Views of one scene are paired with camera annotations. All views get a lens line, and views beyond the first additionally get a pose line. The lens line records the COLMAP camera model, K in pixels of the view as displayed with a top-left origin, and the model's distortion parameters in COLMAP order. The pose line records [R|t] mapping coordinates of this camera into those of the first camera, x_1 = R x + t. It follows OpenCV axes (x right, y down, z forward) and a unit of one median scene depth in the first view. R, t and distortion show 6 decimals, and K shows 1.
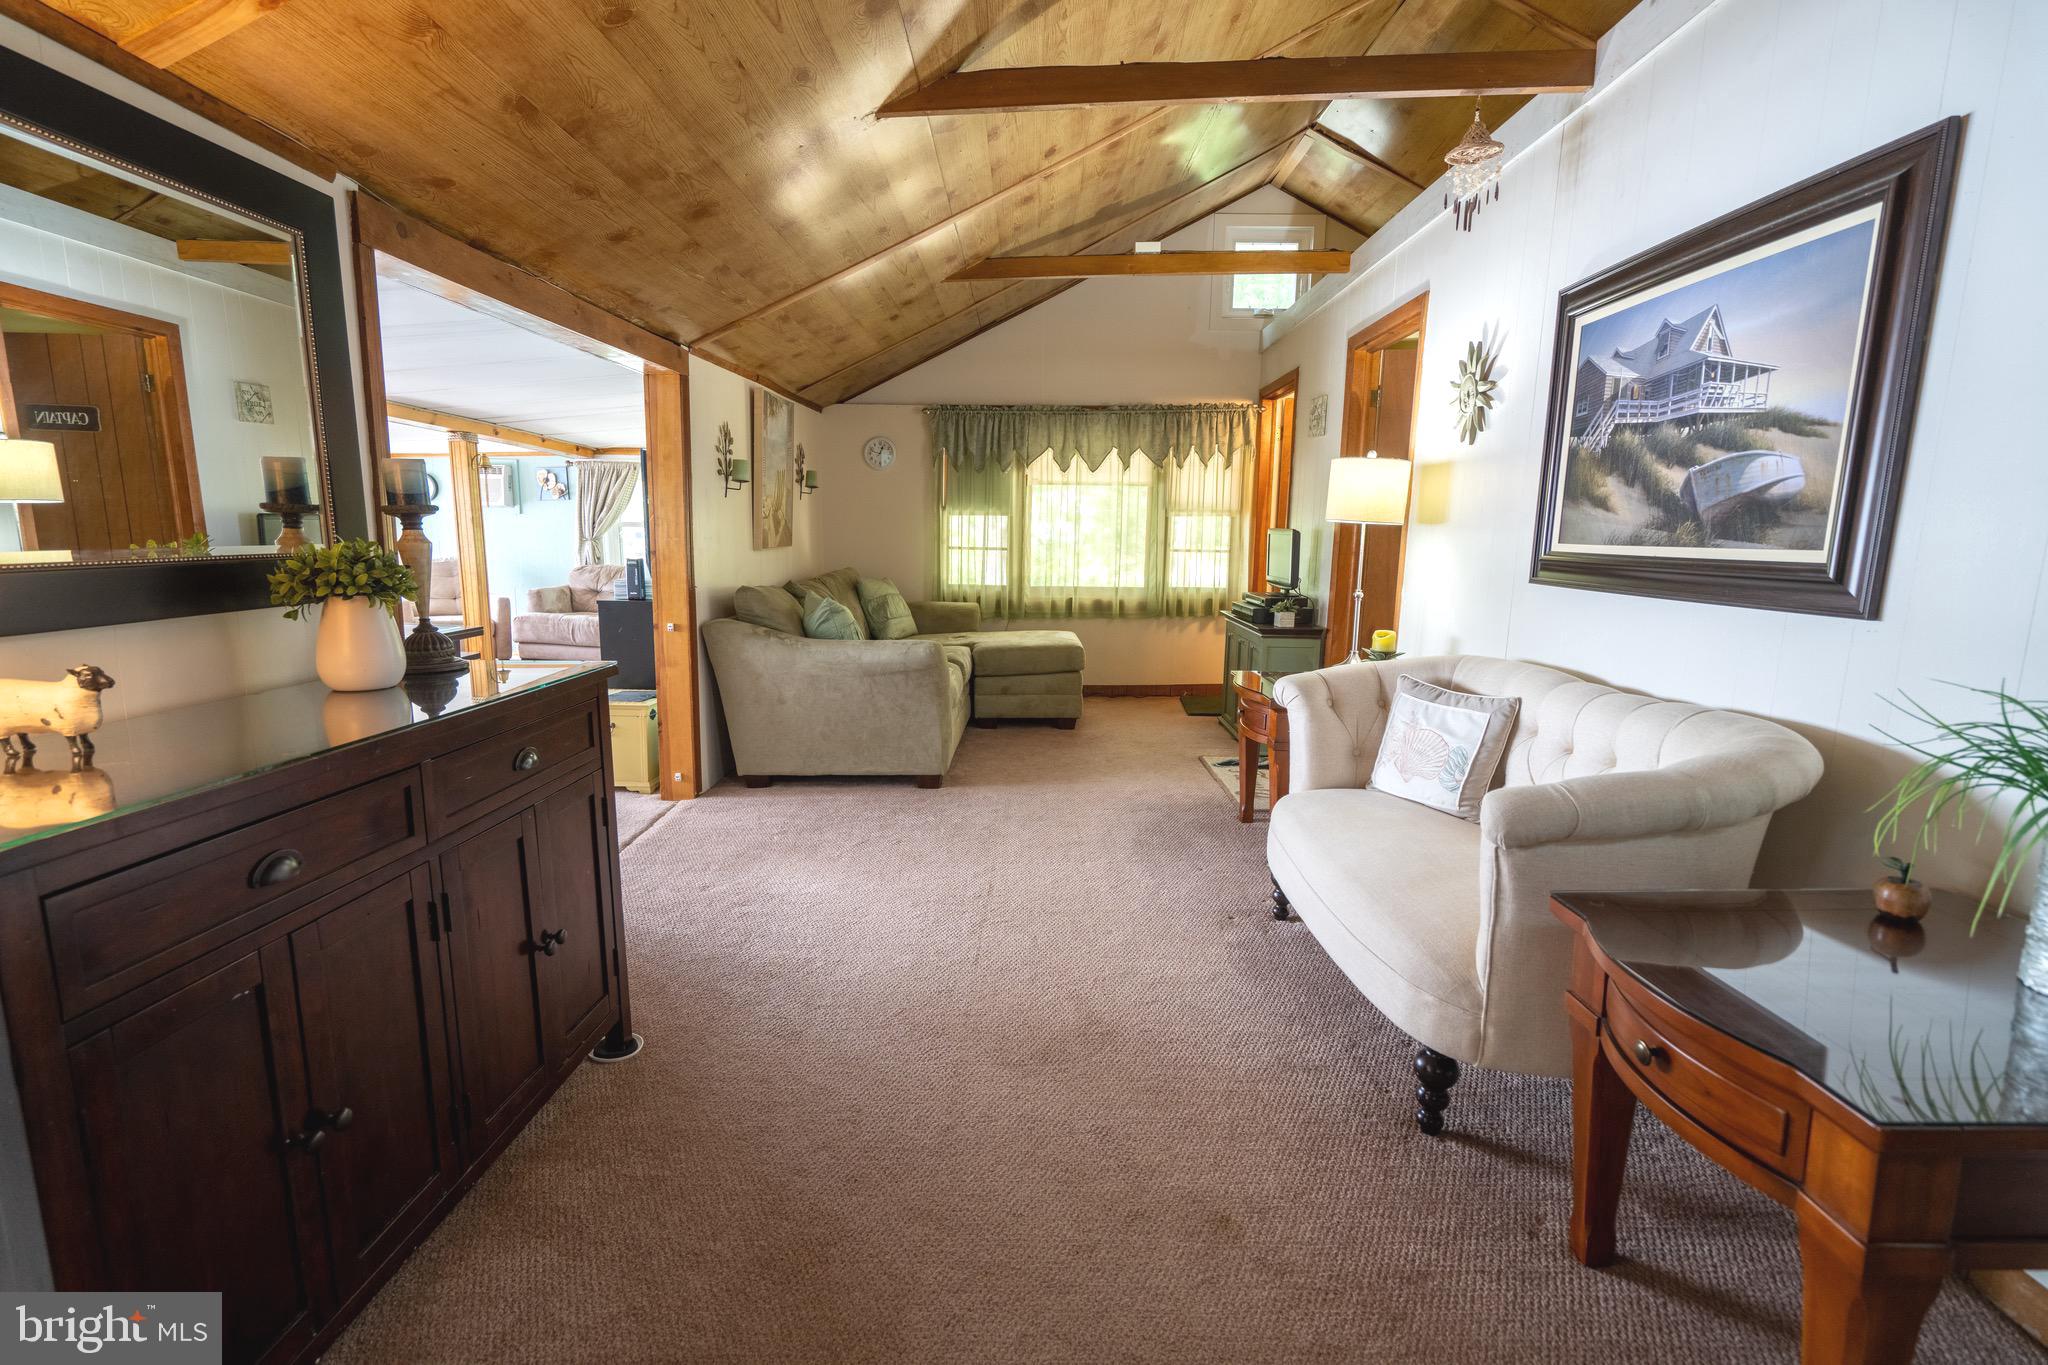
lens RADIAL K [[927.3, 0, 1017.5], [0, 927.3, 681.0], [0, 0, 1]] dist [-0.003653, 0.000784]
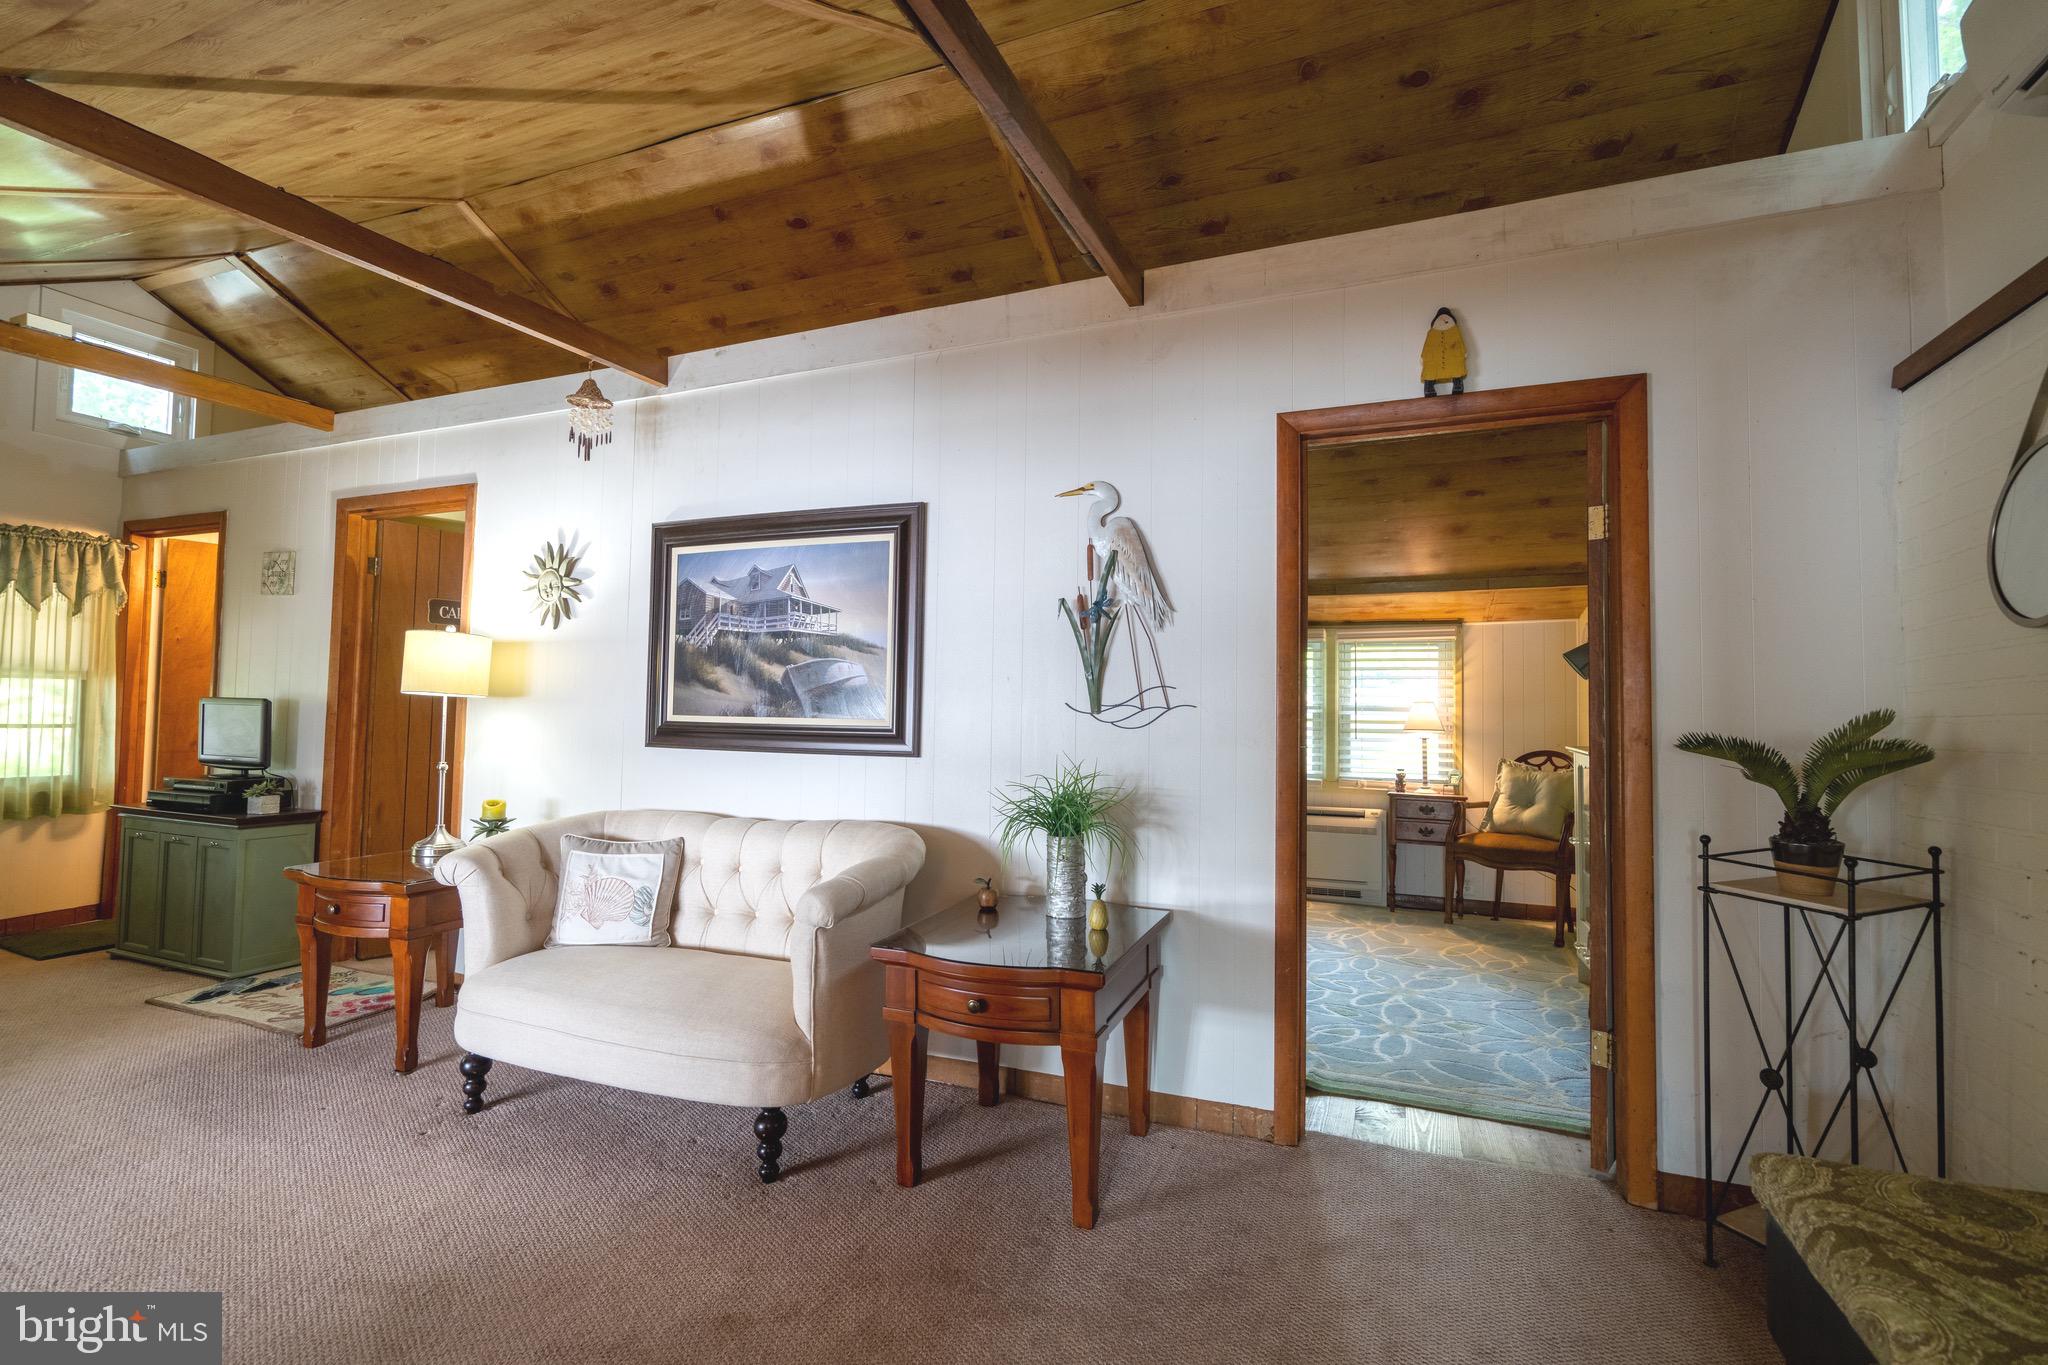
lens RADIAL K [[927.3, 0, 1017.5], [0, 927.3, 681.0], [0, 0, 1]] dist [-0.003653, 0.000784]
pose [[0.366628, 0.026256, 0.929997, -0.431474], [0.139307, 0.986783, -0.082778, -0.022067], [-0.919879, 0.159904, 0.358124, 0.092462]]
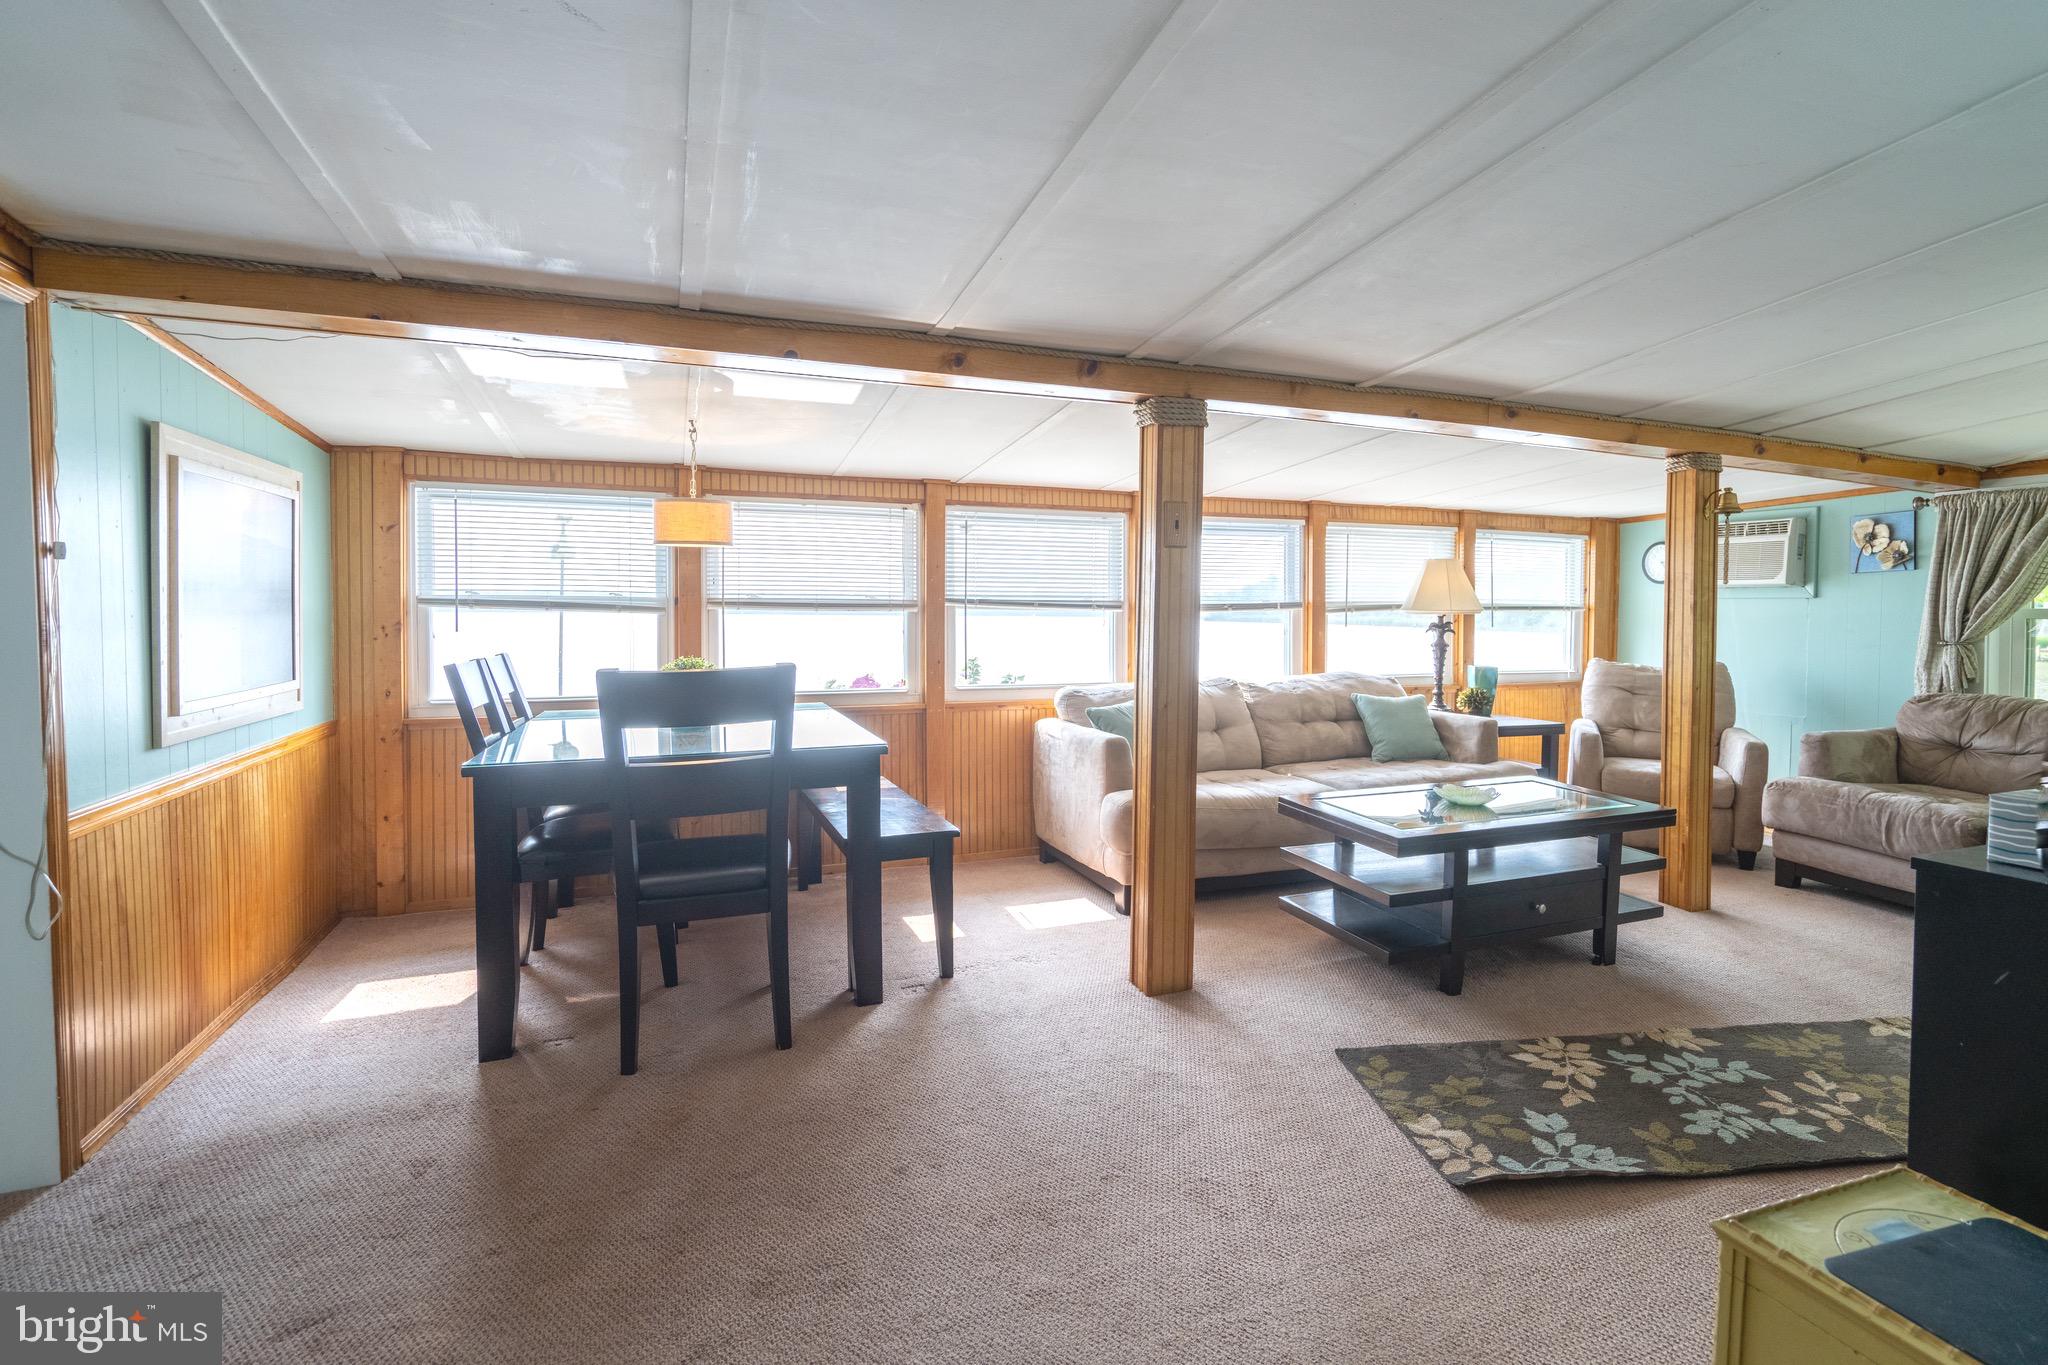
lens RADIAL K [[994.8, 0, 1078.7], [0, 994.8, 638.1], [0, 0, 1]] dist [-0.000789, 0.000469]
pose [[0.398849, 0.013720, -0.916914, -0.442984], [-0.147860, 0.987767, -0.049537, -0.168241], [0.905018, 0.155332, 0.395998, 1.014652]]
